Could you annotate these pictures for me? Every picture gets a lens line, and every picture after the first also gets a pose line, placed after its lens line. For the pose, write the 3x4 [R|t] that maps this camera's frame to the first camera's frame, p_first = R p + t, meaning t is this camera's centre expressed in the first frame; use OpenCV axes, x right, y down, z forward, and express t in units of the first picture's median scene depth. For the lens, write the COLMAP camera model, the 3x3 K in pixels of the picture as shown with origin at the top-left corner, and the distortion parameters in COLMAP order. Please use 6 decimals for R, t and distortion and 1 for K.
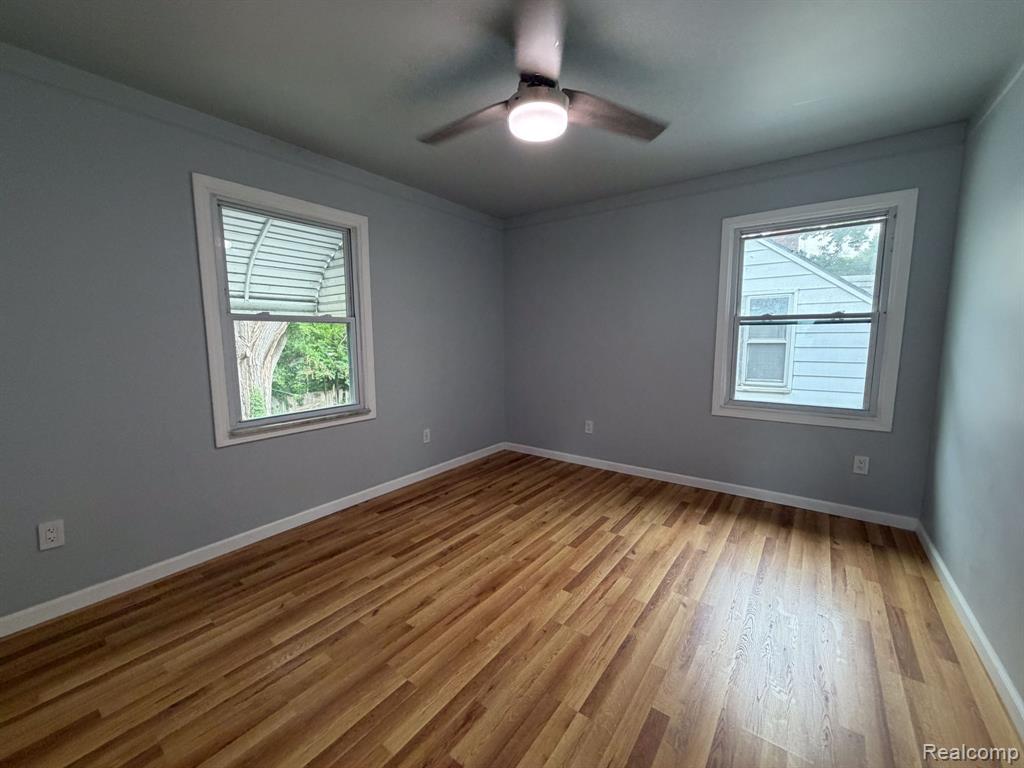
lens RADIAL K [[406.4, 0, 512.0], [0, 406.4, 384.0], [0, 0, 1]] dist [-0.000752, -0.000052]
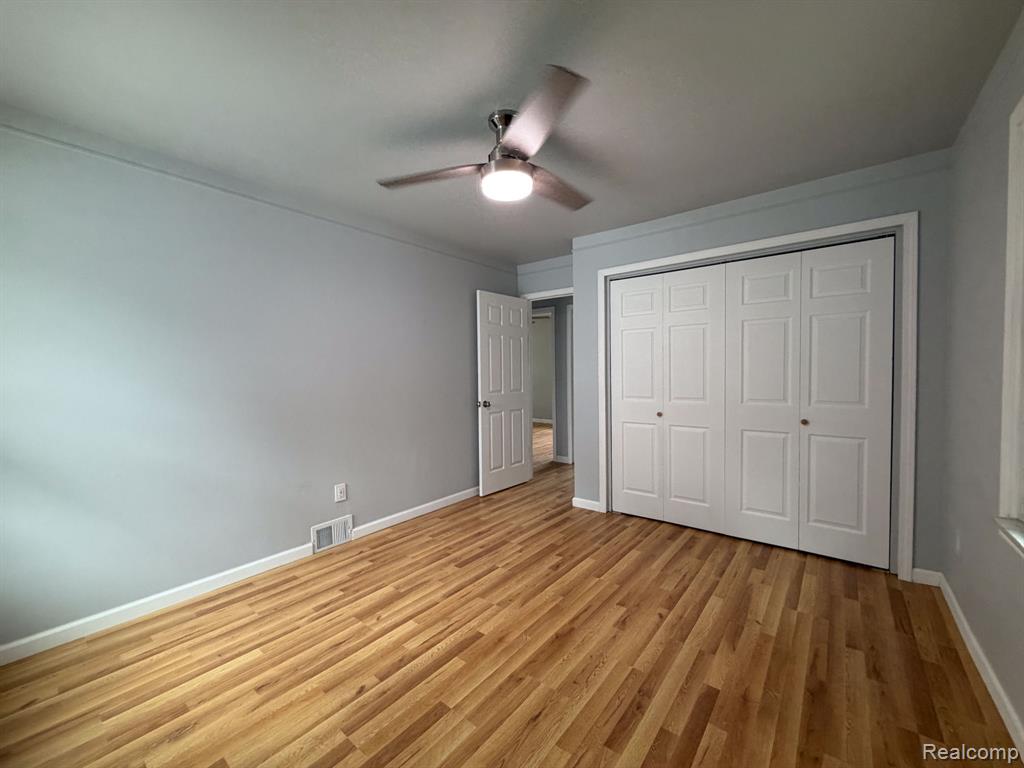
lens RADIAL K [[406.4, 0, 512.0], [0, 406.4, 384.0], [0, 0, 1]] dist [-0.000752, -0.000052]
pose [[-0.999159, 0.018127, 0.036786, 0.014943], [0.023479, 0.988297, 0.150724, -0.213516], [-0.033624, 0.151461, -0.987891, 1.818139]]
